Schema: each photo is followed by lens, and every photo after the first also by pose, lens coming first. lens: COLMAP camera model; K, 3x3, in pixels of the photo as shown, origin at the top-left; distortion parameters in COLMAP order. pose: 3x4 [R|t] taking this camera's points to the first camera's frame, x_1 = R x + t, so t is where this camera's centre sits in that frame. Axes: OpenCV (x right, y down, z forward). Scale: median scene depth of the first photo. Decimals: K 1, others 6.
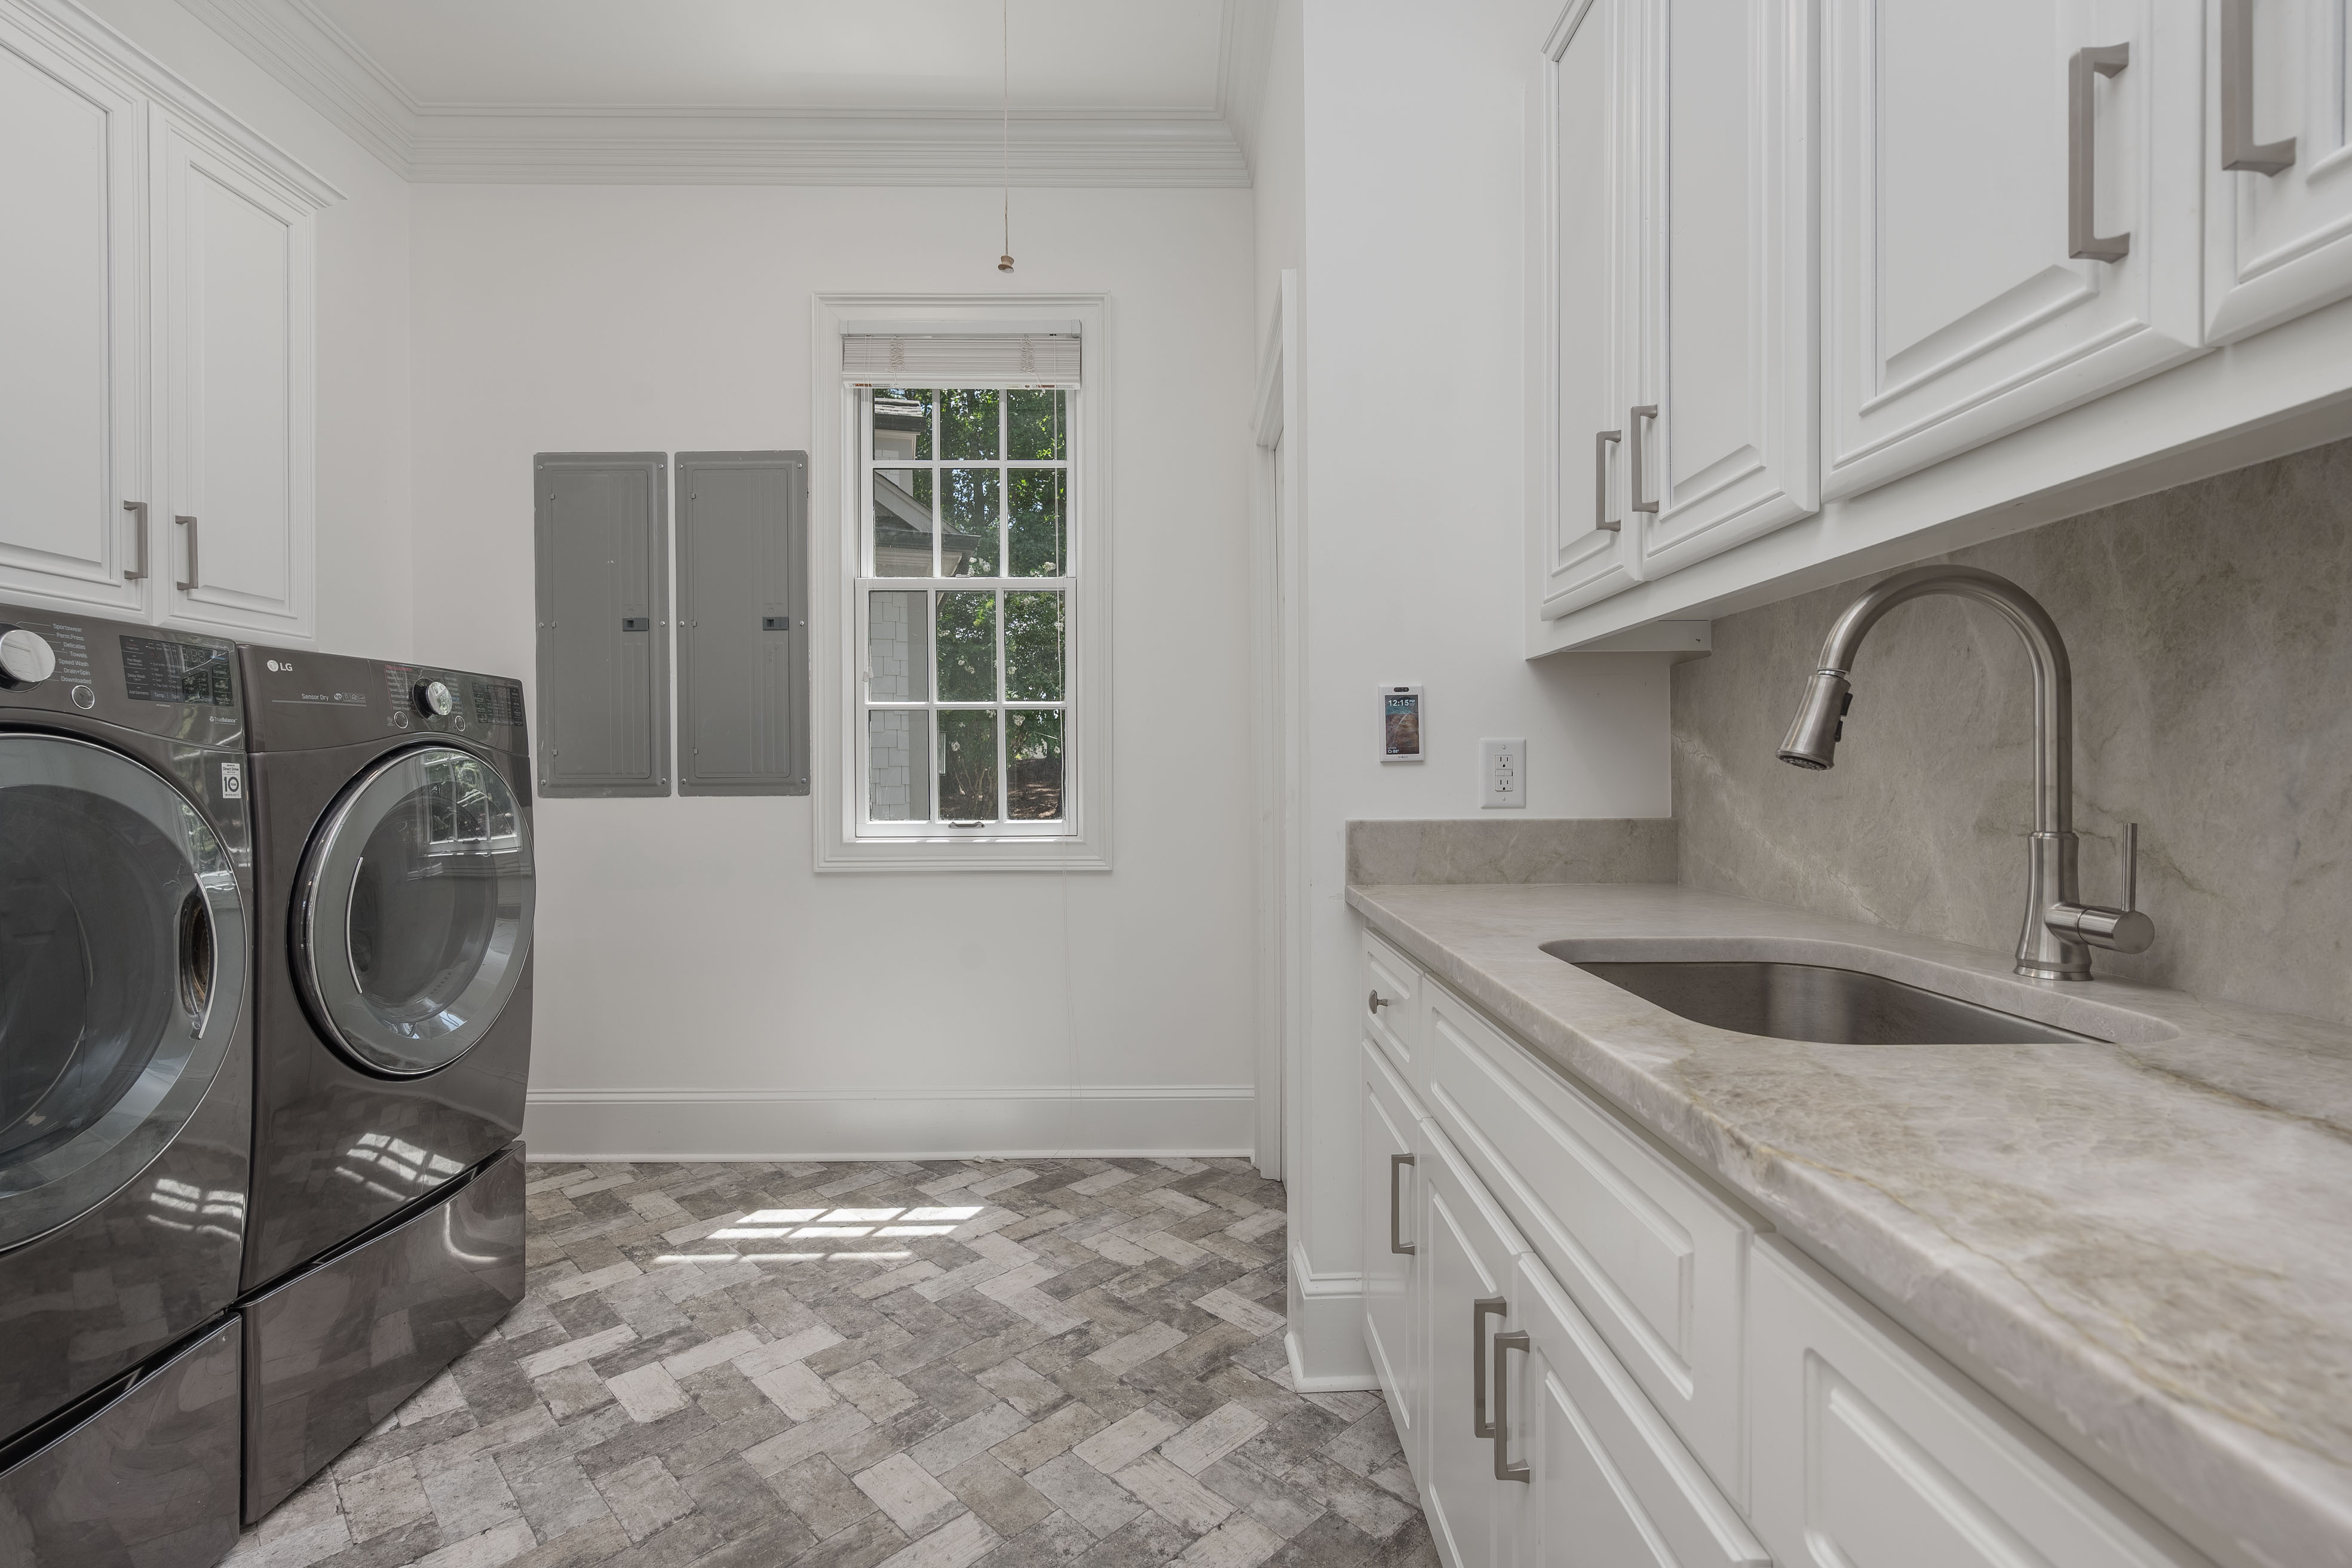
lens RADIAL K [[1048.9, 0, 1178.0], [0, 1048.9, 784.9], [0, 0, 1]] dist [-0.006451, 0.000675]
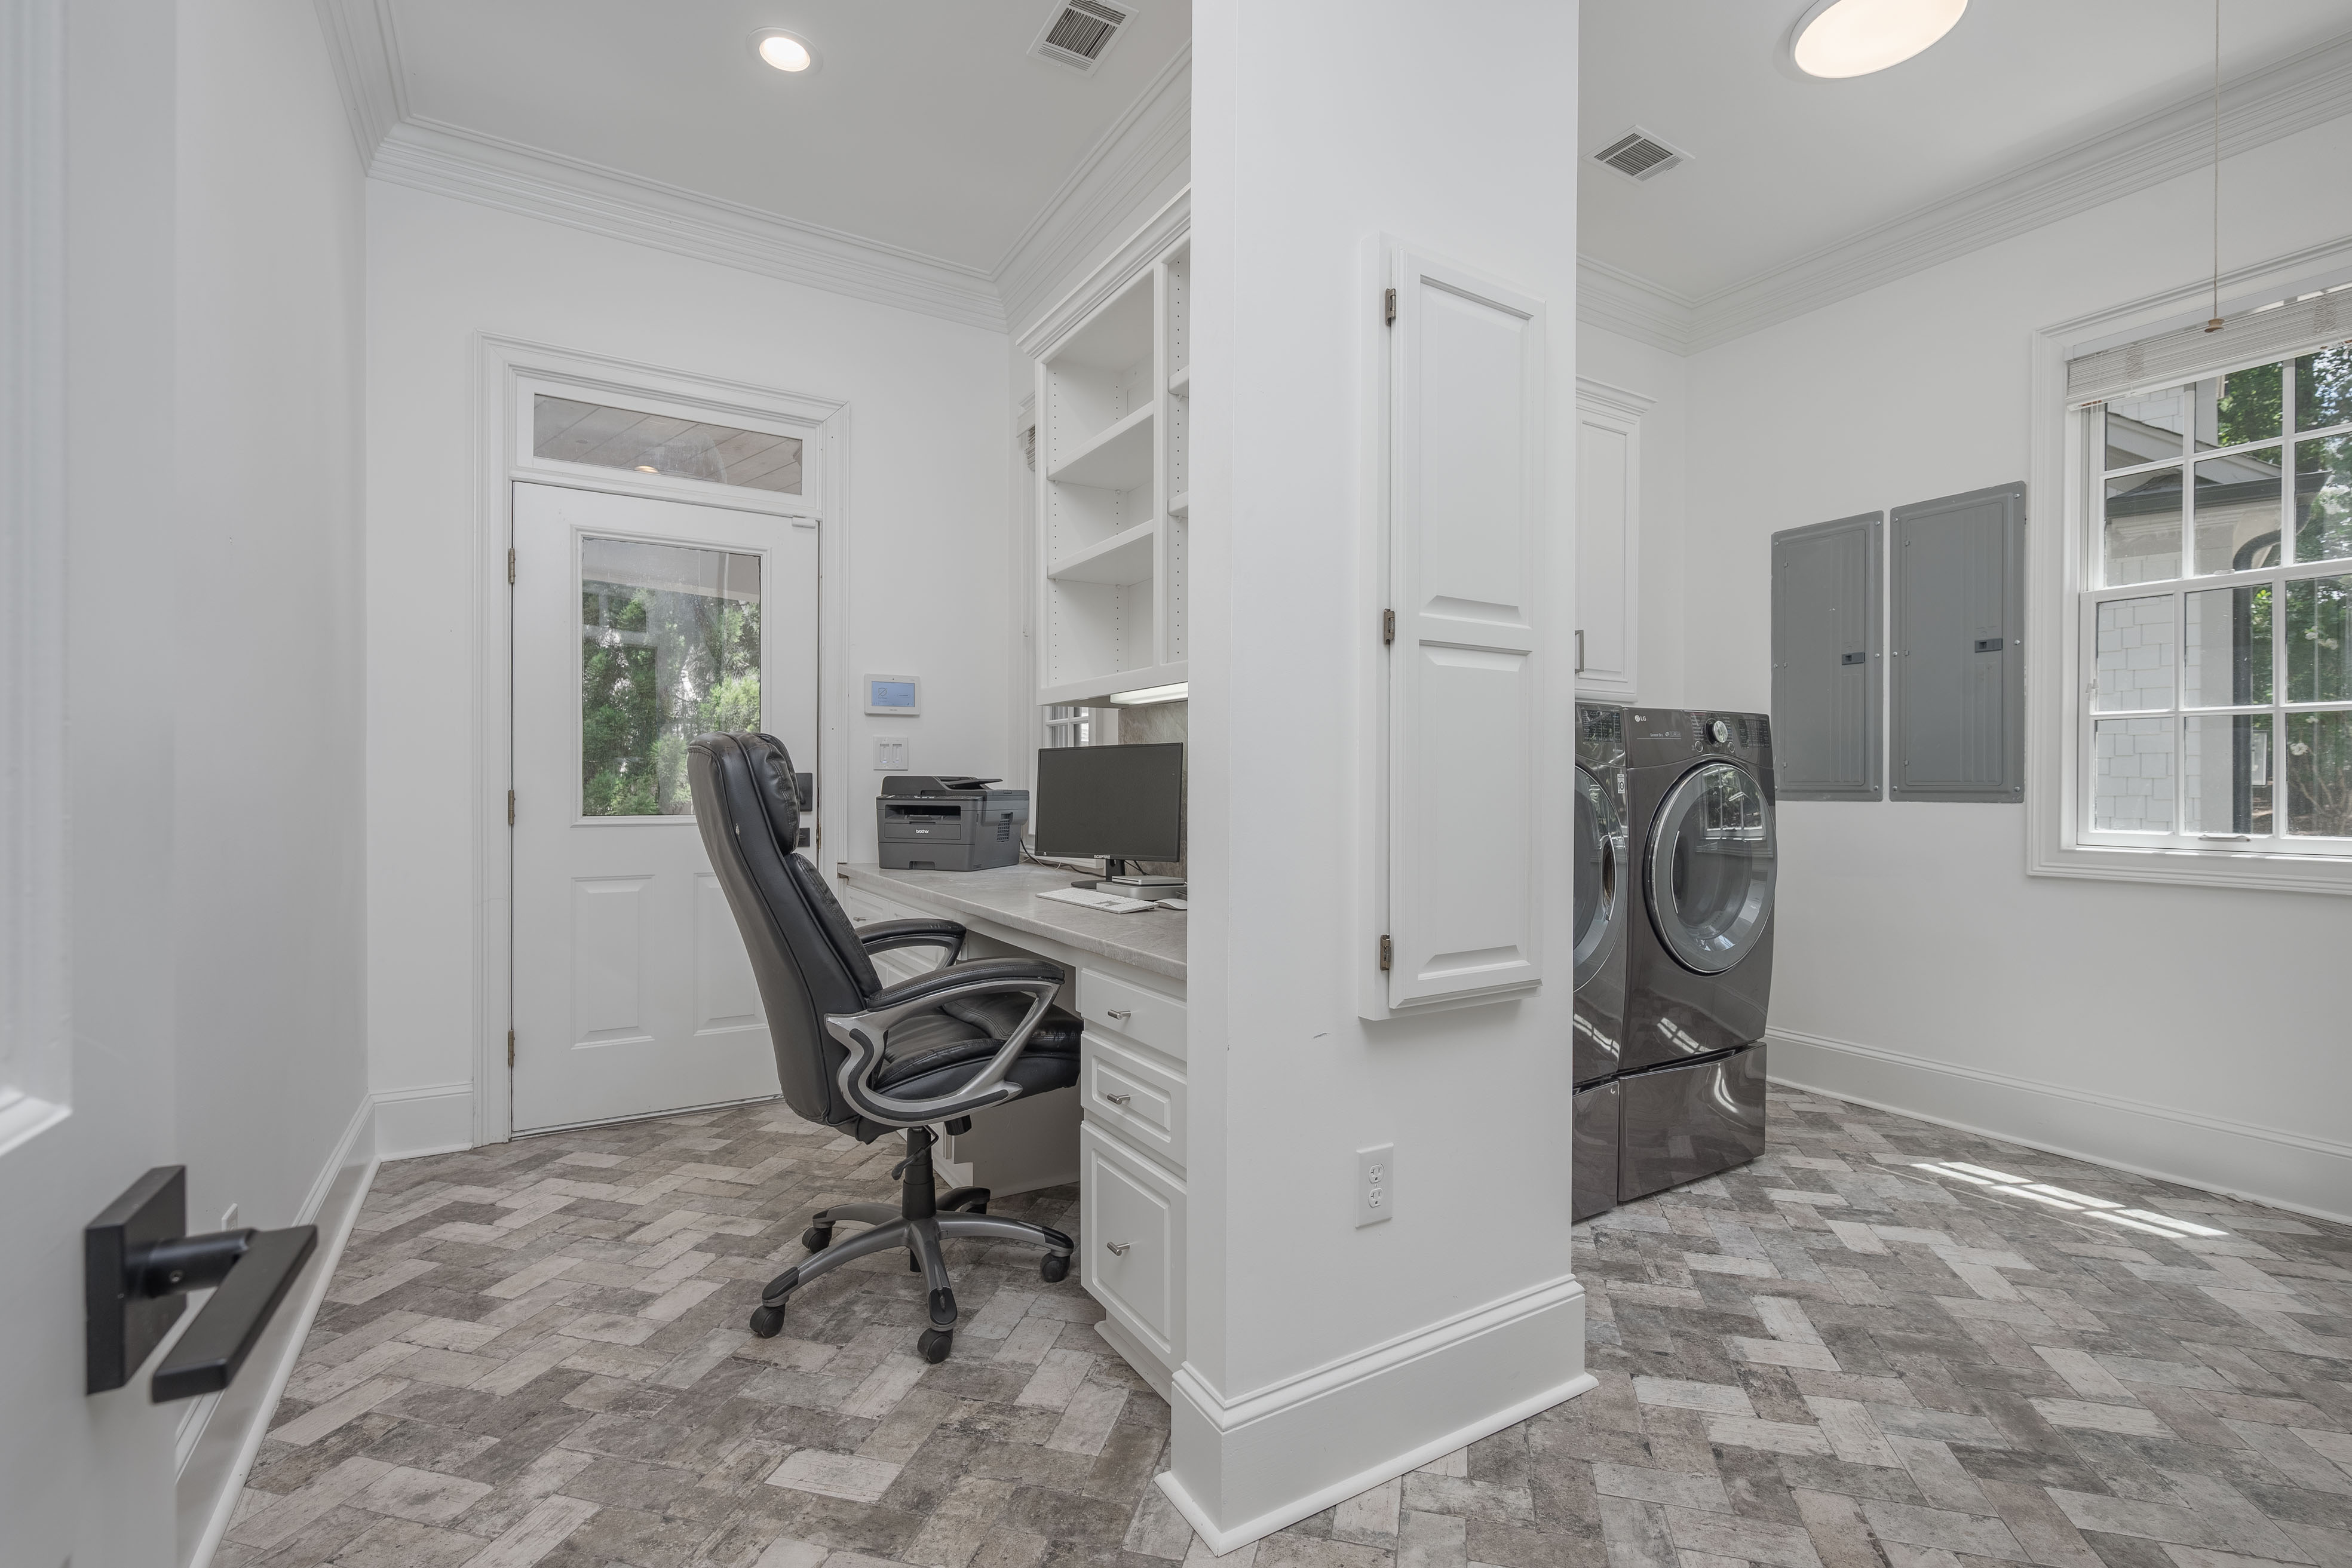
lens RADIAL K [[1048.9, 0, 1174.6], [0, 1048.9, 787.4], [0, 0, 1]] dist [-0.006451, 0.000675]
pose [[0.501563, 0.008206, -0.865082, 0.180936], [-0.013307, 0.999910, 0.001769, 0.005419], [0.865019, 0.010625, 0.501627, -0.378697]]
